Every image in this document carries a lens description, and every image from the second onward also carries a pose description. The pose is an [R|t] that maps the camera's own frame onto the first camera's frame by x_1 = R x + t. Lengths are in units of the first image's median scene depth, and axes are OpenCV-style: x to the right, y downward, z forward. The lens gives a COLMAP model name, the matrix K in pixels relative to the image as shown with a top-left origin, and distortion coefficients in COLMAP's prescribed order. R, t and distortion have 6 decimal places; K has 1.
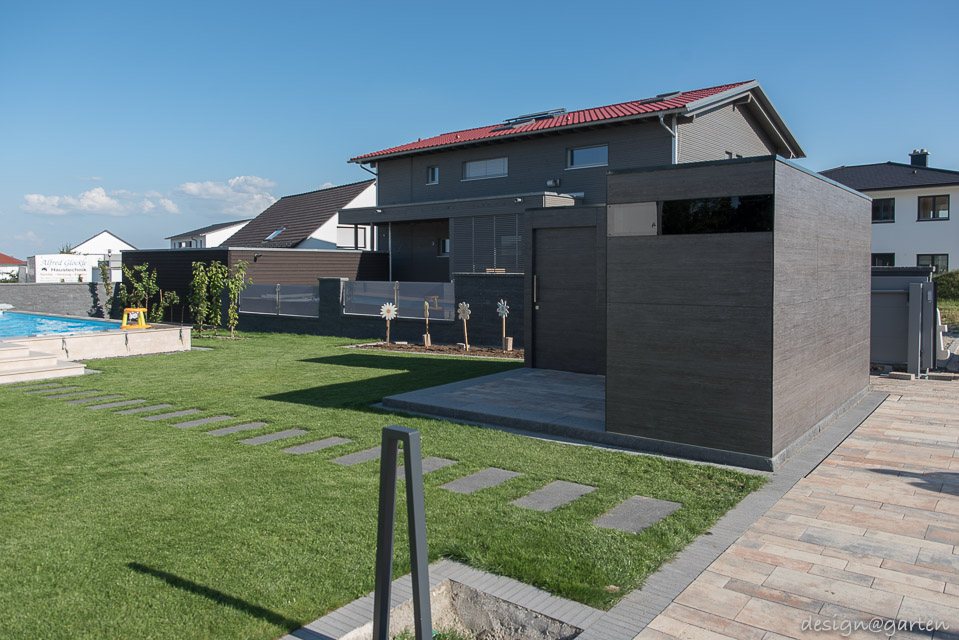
lens RADIAL K [[708.3, 0, 486.0], [0, 708.3, 300.8], [0, 0, 1]] dist [-0.004327, 0.003963]
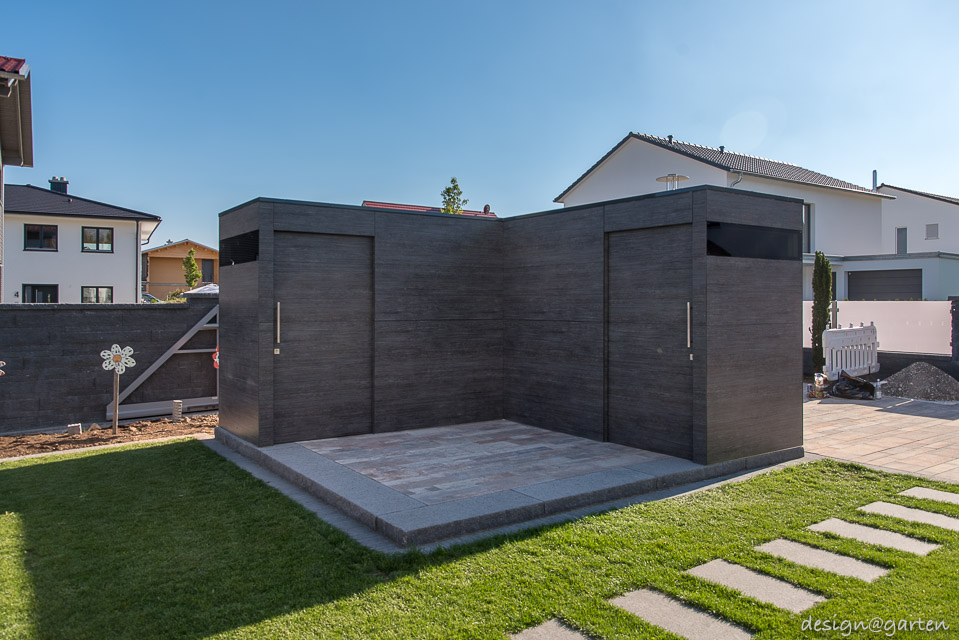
lens RADIAL K [[708.3, 0, 486.0], [0, 708.3, 300.8], [0, 0, 1]] dist [-0.004327, 0.003963]
pose [[0.286621, 0.001162, 0.958043, -0.382859], [0.045217, 0.998868, -0.014739, -0.014308], [-0.956976, 0.047544, 0.286244, 0.478875]]
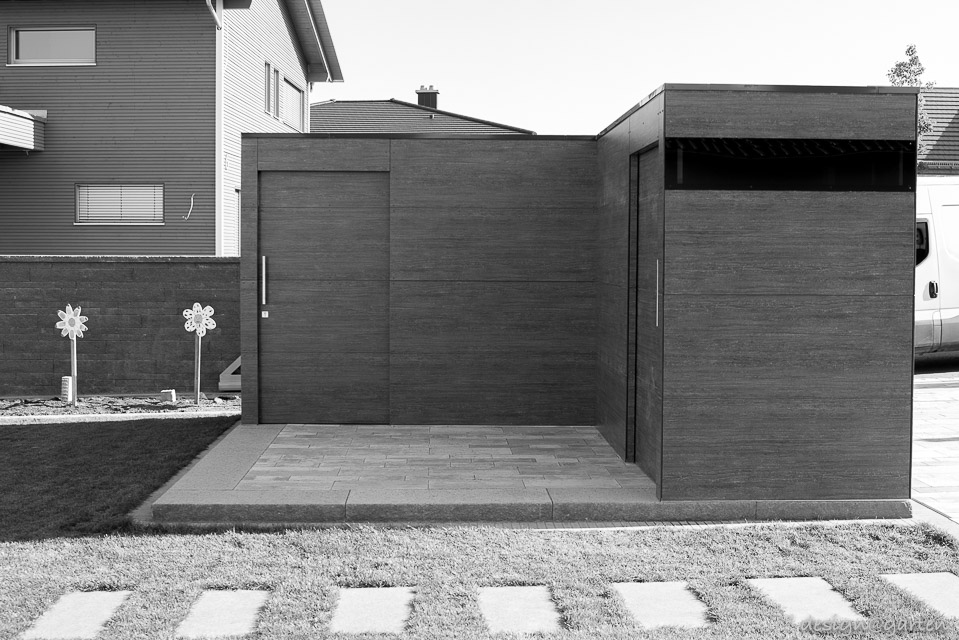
lens RADIAL K [[1168.5, 0, 479.5], [0, 1168.5, 320.0], [0, 0, 1]] dist [-0.066239, 0.011247]
pose [[0.770899, -0.034189, 0.636039, -0.289306], [0.026146, 0.999415, 0.022031, -0.001283], [-0.636420, -0.000354, 0.771342, 0.146998]]
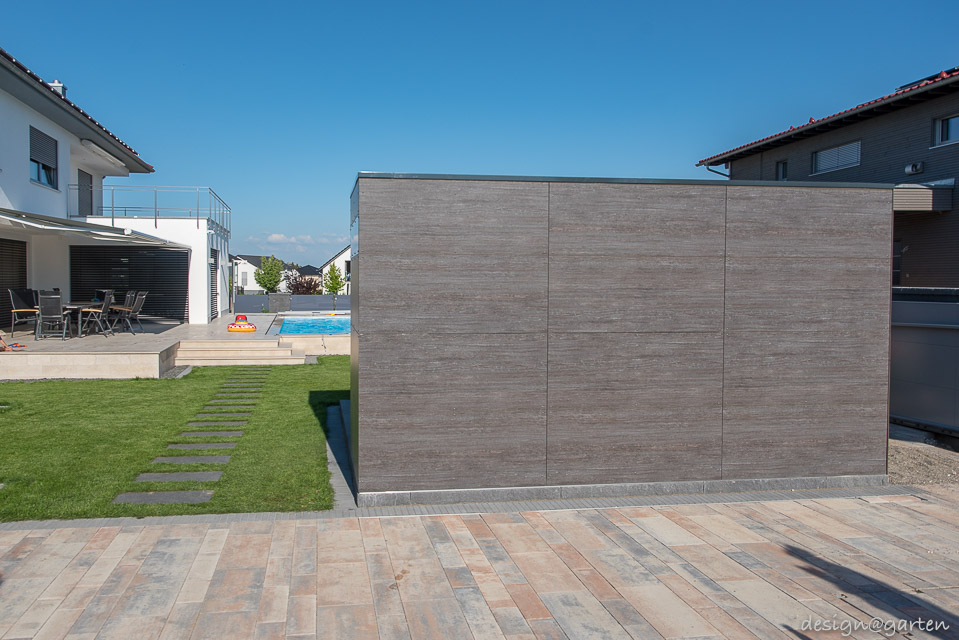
lens RADIAL K [[756.3, 0, 413.4], [0, 756.3, 319.6], [0, 0, 1]] dist [-0.003497, 0.007297]
pose [[0.698237, 0.041141, -0.714684, 0.493352], [-0.037016, 0.999087, 0.021348, -0.014045], [0.714909, 0.011549, 0.699122, 0.144741]]
